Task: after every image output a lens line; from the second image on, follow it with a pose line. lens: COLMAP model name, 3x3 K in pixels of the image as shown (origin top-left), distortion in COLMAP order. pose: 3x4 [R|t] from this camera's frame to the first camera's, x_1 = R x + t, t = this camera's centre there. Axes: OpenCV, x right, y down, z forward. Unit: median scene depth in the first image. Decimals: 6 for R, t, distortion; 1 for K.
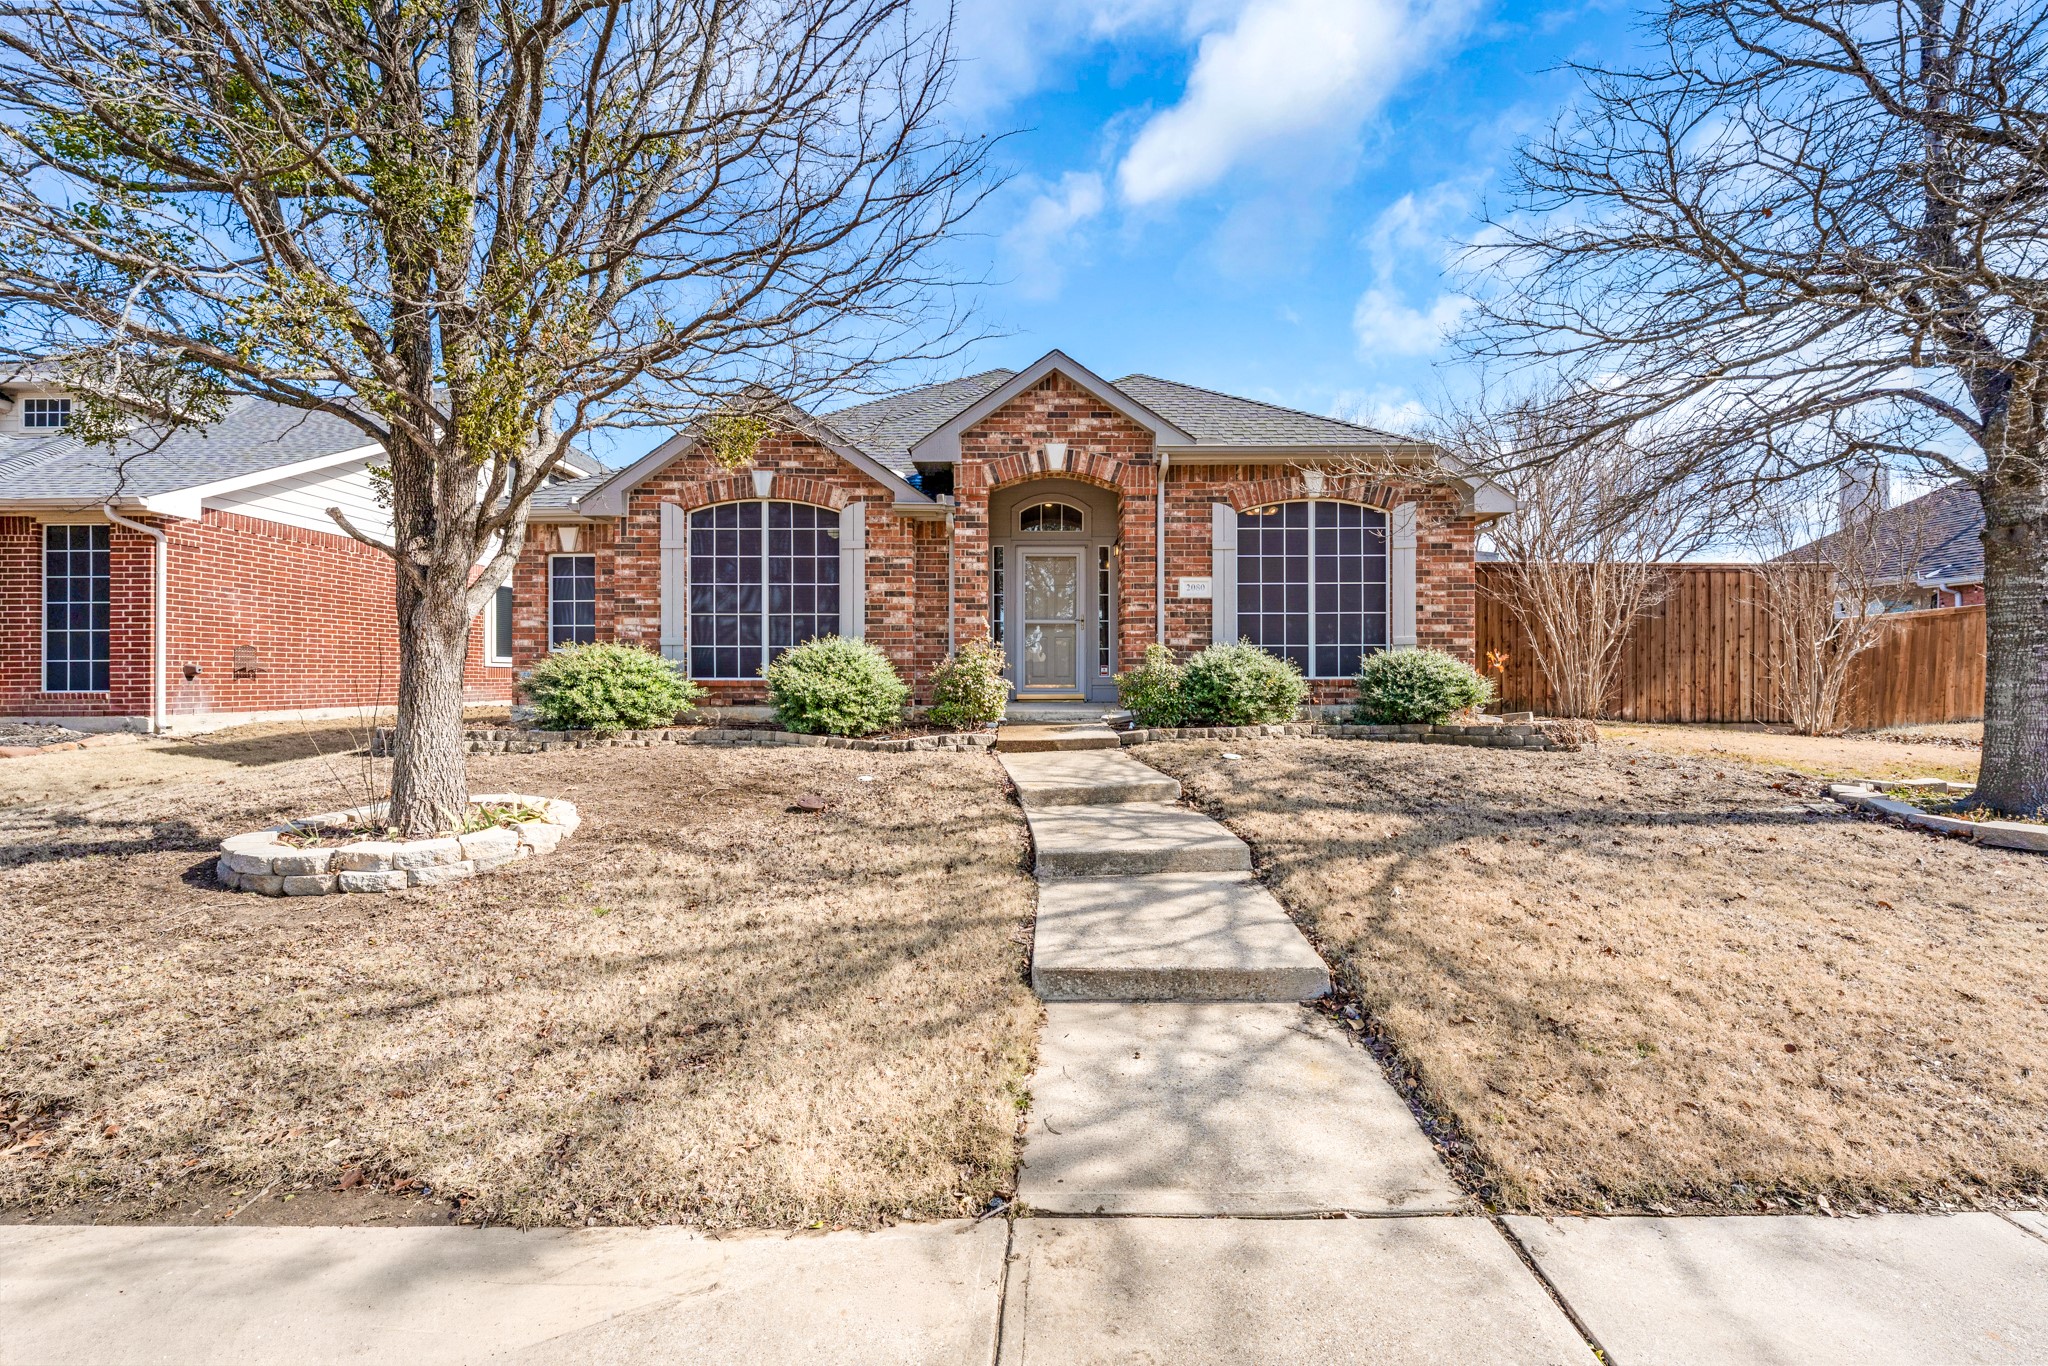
lens RADIAL K [[780.3, 0, 1024.4], [0, 780.3, 685.9], [0, 0, 1]] dist [0.001545, 0.000469]
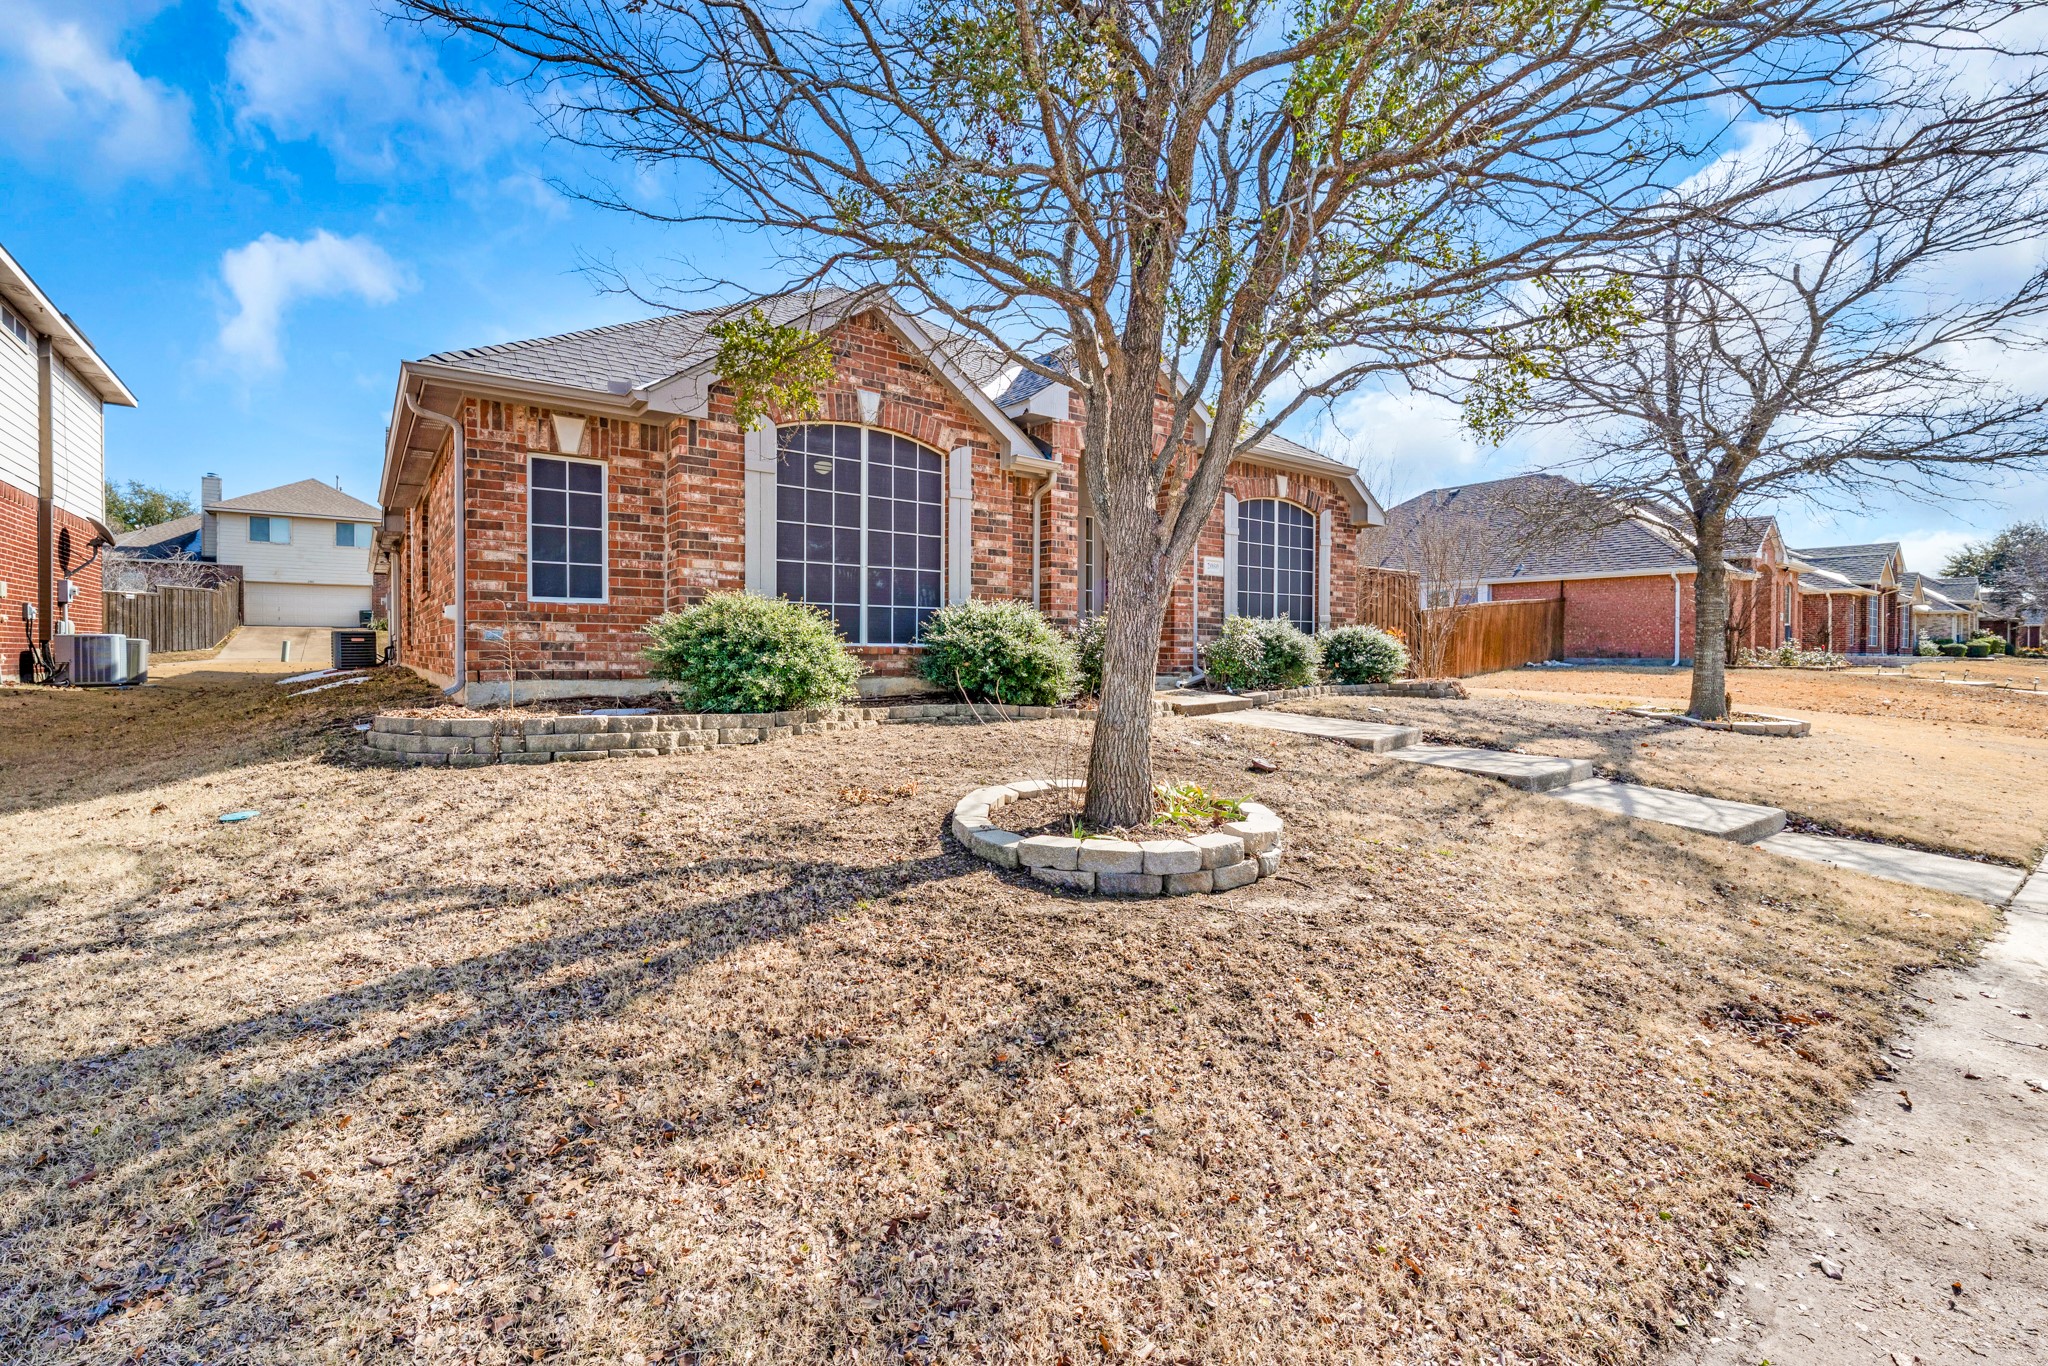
lens RADIAL K [[864.6, 0, 1026.0], [0, 864.6, 667.2], [0, 0, 1]] dist [0.000990, 0.000833]
pose [[0.799219, -0.007319, 0.600995, -0.747781], [0.000522, 0.999934, 0.011483, 0.004235], [-0.601039, -0.008863, 0.799170, 0.171097]]
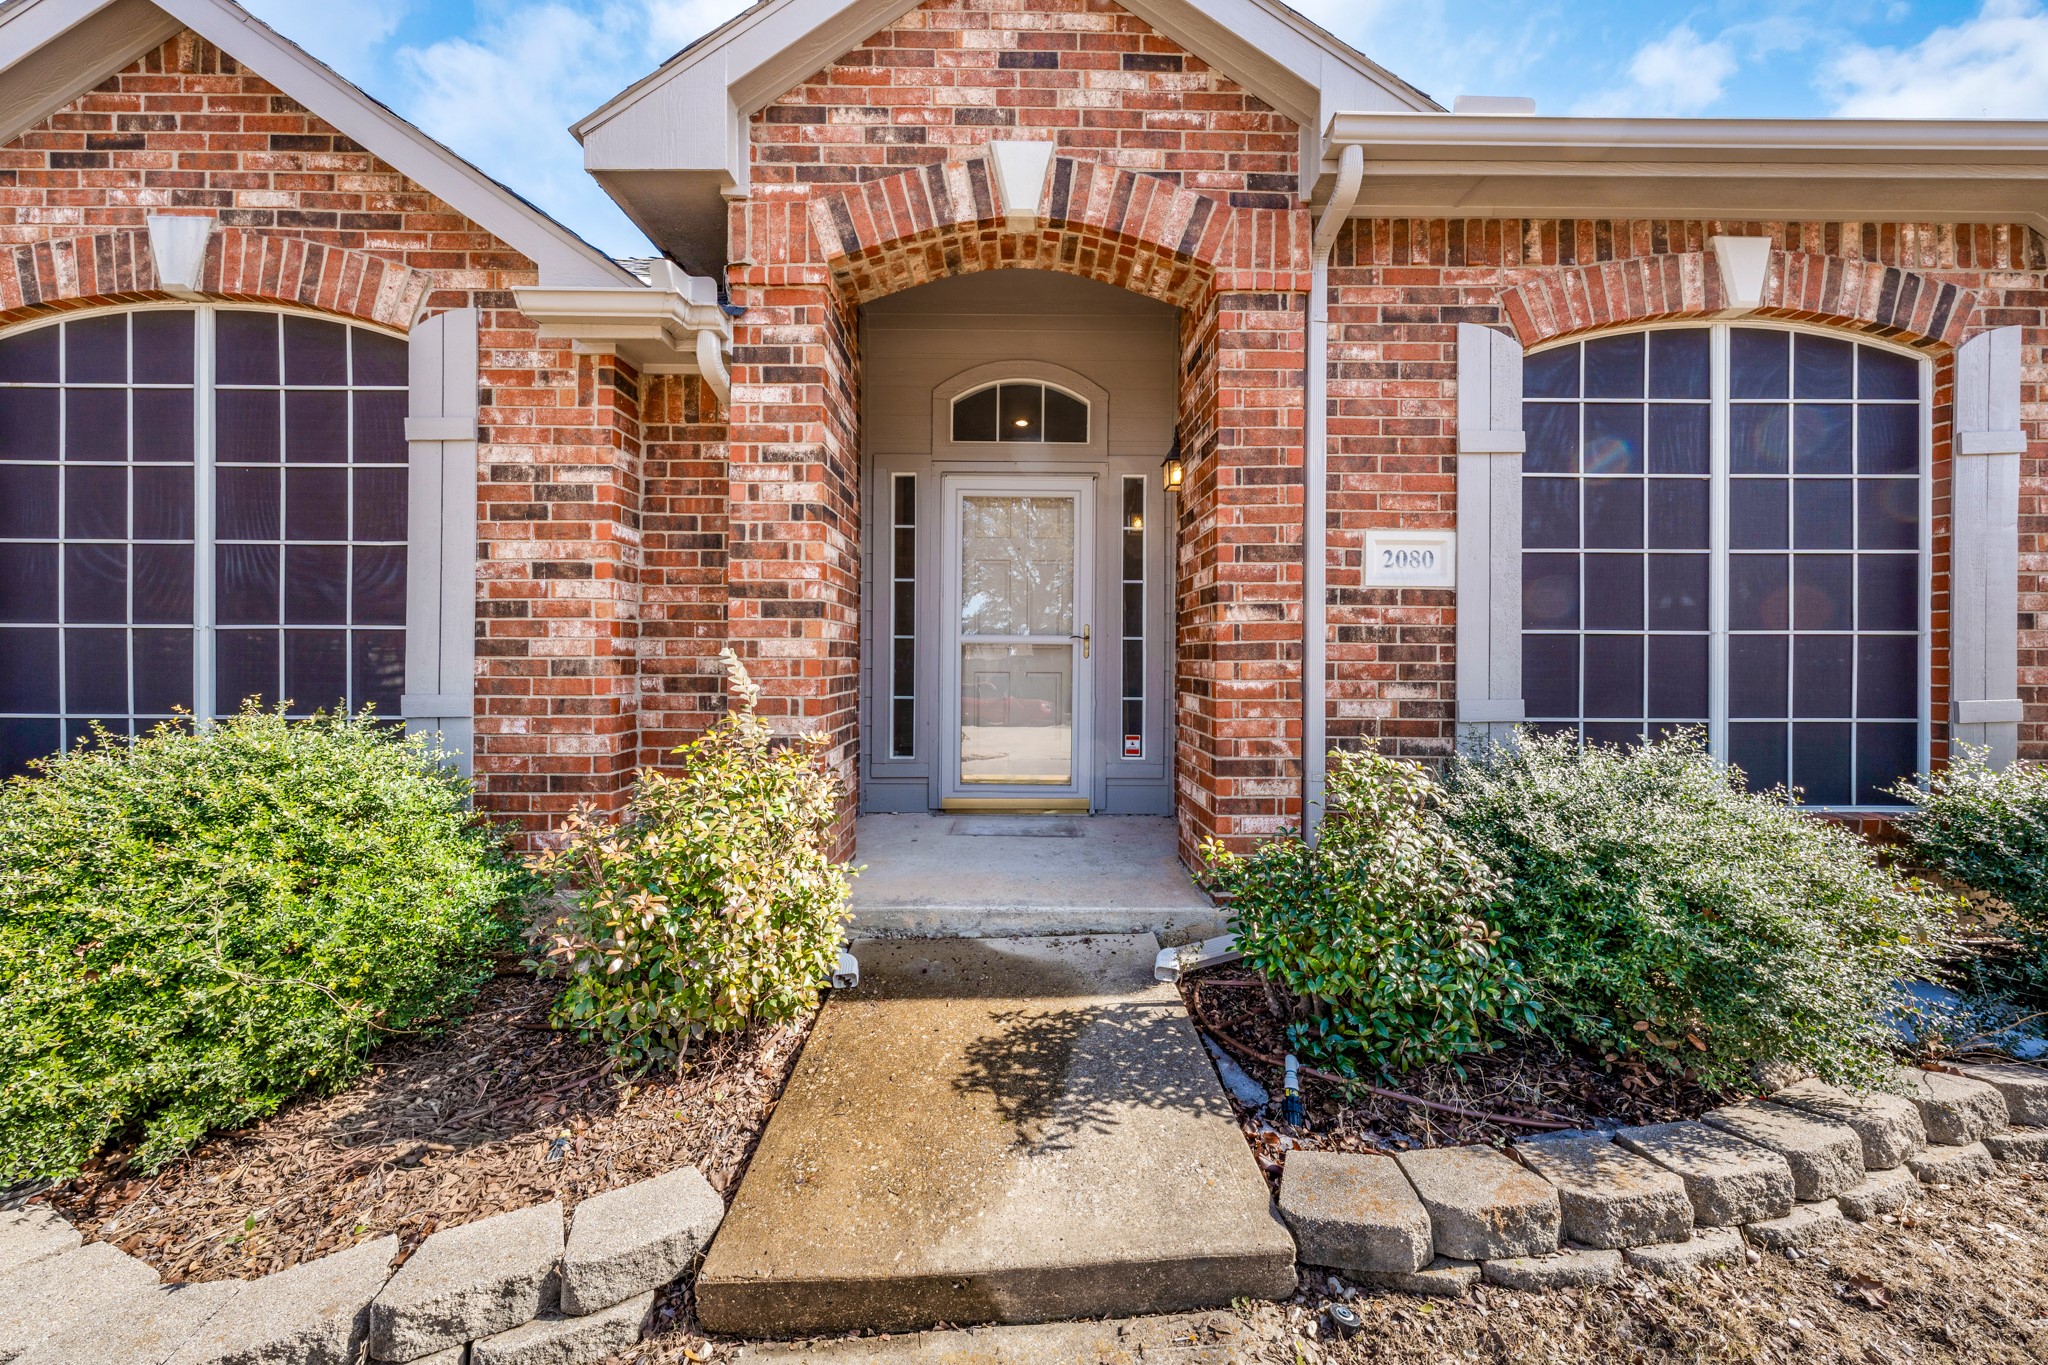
lens RADIAL K [[686.5, 0, 1021.5], [0, 686.5, 669.4], [0, 0, 1]] dist [-0.002649, 0.000226]
pose [[0.999968, 0.006198, 0.004980, 0.039542], [-0.006175, 0.999971, -0.004558, -0.073448], [-0.005009, 0.004527, 0.999977, 0.690384]]
